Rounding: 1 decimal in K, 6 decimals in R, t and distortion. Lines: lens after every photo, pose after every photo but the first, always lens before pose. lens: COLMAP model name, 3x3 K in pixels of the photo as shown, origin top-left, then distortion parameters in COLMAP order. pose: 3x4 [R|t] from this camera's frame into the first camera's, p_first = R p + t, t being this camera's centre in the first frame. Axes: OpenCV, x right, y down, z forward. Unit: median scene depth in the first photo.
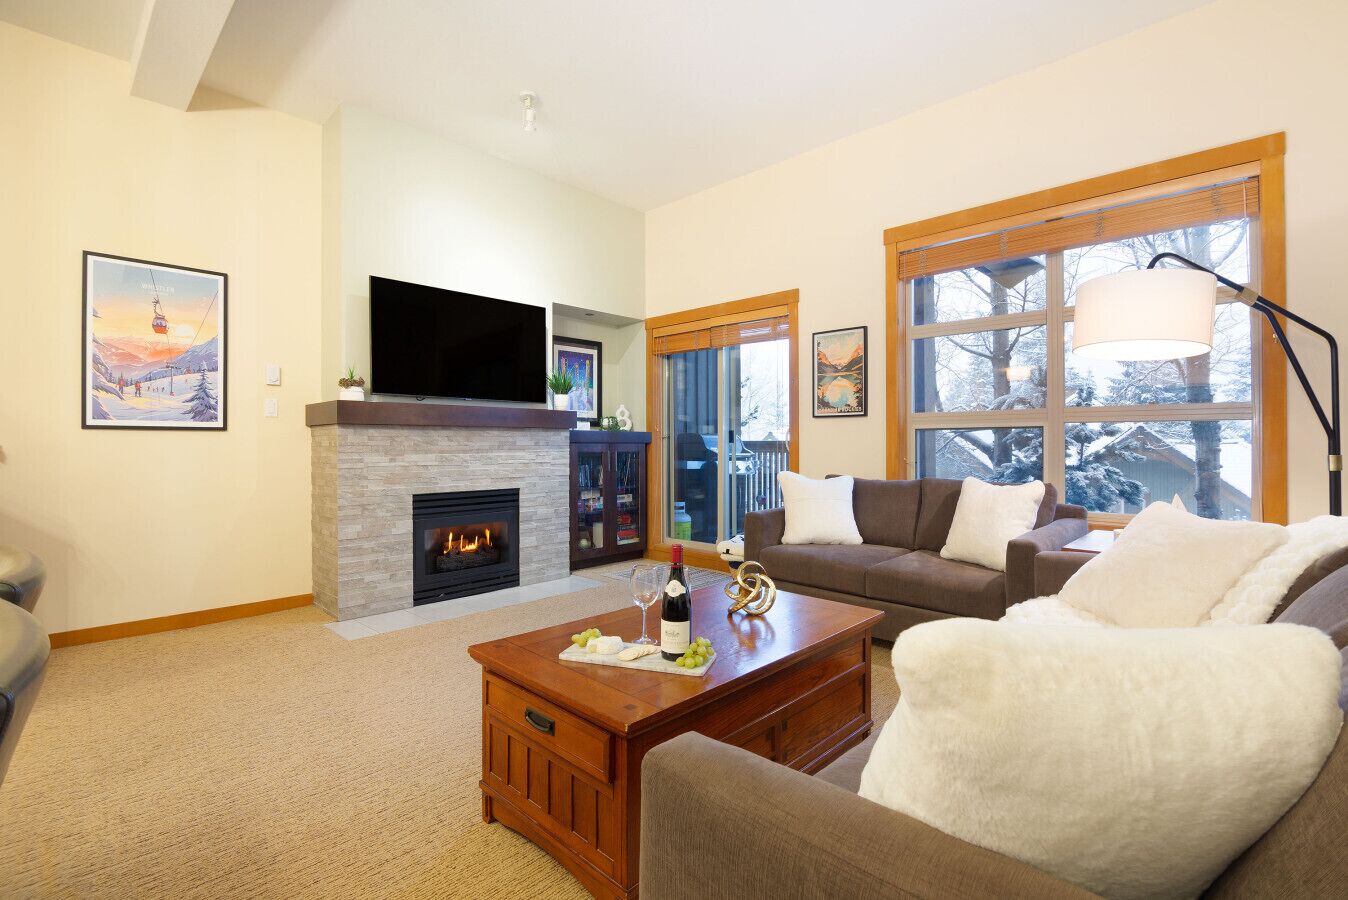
lens RADIAL K [[624.9, 0, 672.2], [0, 624.9, 443.4], [0, 0, 1]] dist [0.002322, 0.000785]
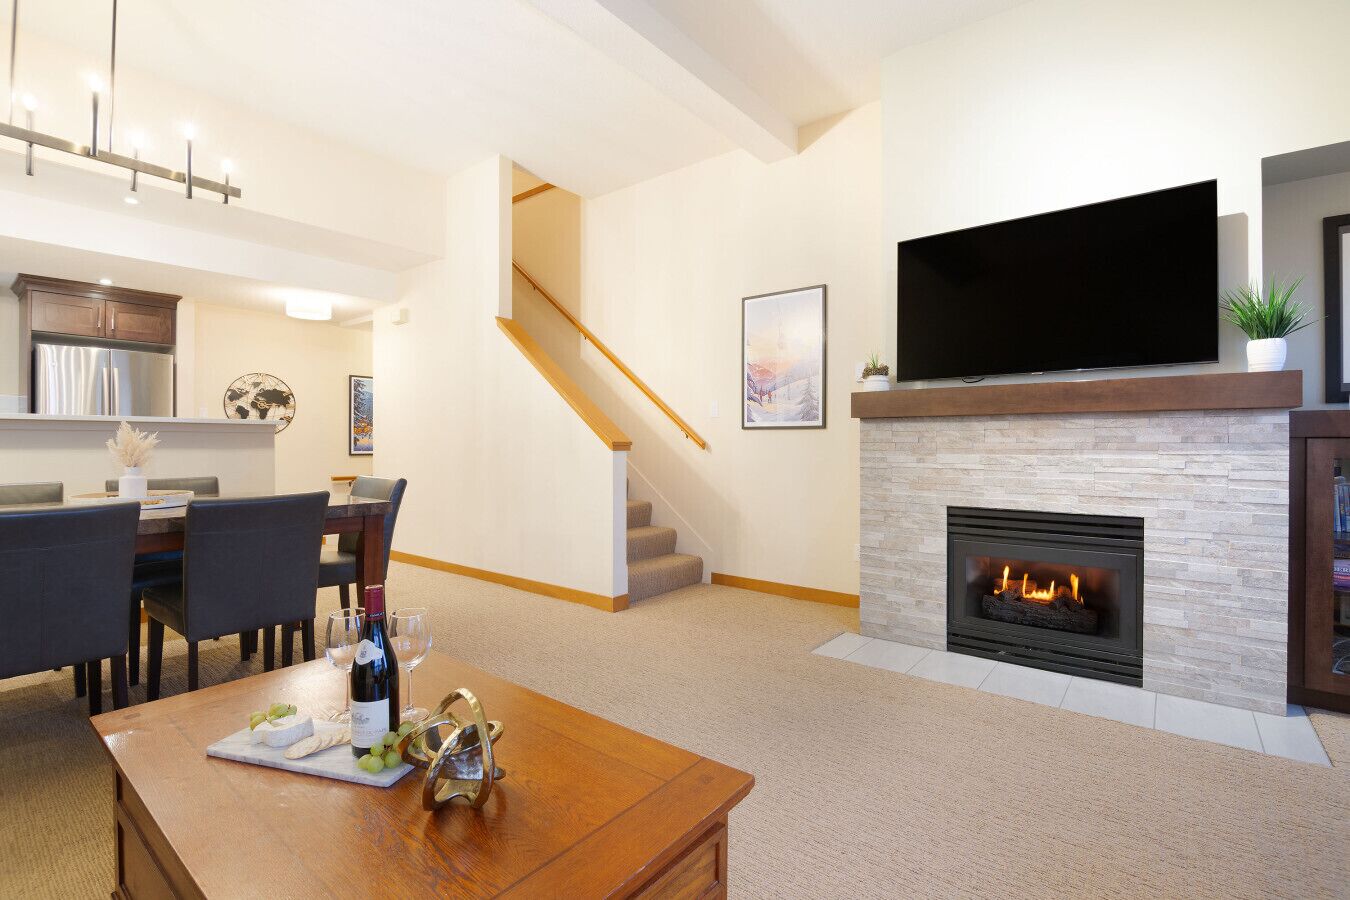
lens RADIAL K [[625.9, 0, 673.6], [0, 625.9, 447.5], [0, 0, 1]] dist [0.002322, 0.000785]
pose [[0.104605, 0.008429, -0.994478, 0.314111], [0.000280, 0.999964, 0.008505, 0.002915], [0.994514, -0.001168, 0.104599, 0.572616]]
